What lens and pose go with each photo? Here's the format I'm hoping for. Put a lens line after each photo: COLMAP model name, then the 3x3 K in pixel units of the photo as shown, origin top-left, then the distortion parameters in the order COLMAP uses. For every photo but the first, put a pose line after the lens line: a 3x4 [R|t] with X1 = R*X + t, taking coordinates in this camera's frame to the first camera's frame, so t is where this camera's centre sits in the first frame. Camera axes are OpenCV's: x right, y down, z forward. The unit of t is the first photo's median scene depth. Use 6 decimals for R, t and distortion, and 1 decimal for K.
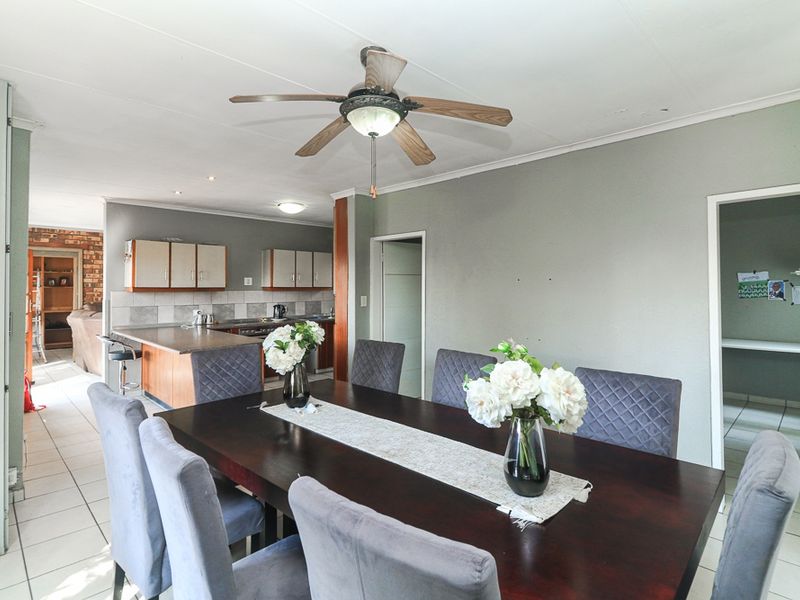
lens RADIAL K [[416.5, 0, 397.0], [0, 416.5, 296.5], [0, 0, 1]] dist [0.006555, -0.005181]
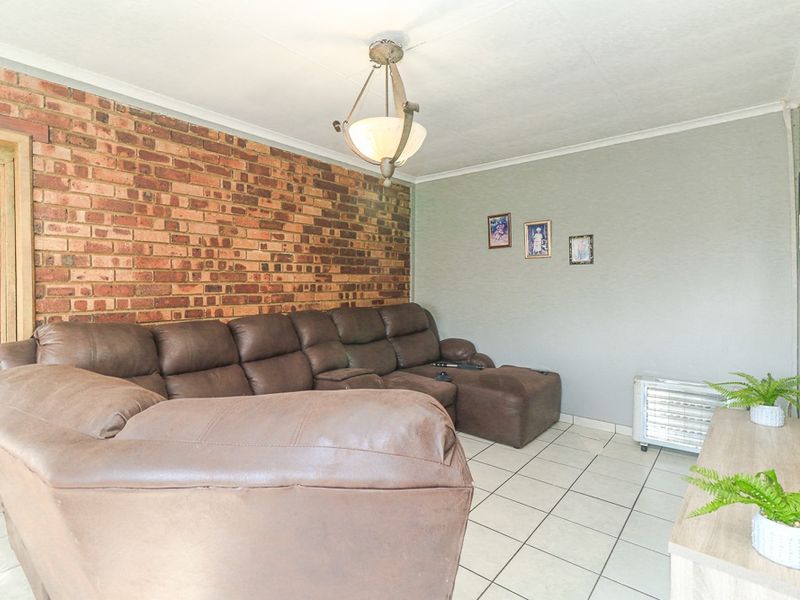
lens RADIAL K [[416.5, 0, 399.3], [0, 416.5, 293.1], [0, 0, 1]] dist [0.006555, -0.005181]
pose [[0.997119, -0.004352, 0.075727, -0.510198], [0.003095, 0.999856, 0.016708, -0.007325], [-0.075789, -0.016425, 0.996989, 0.676587]]
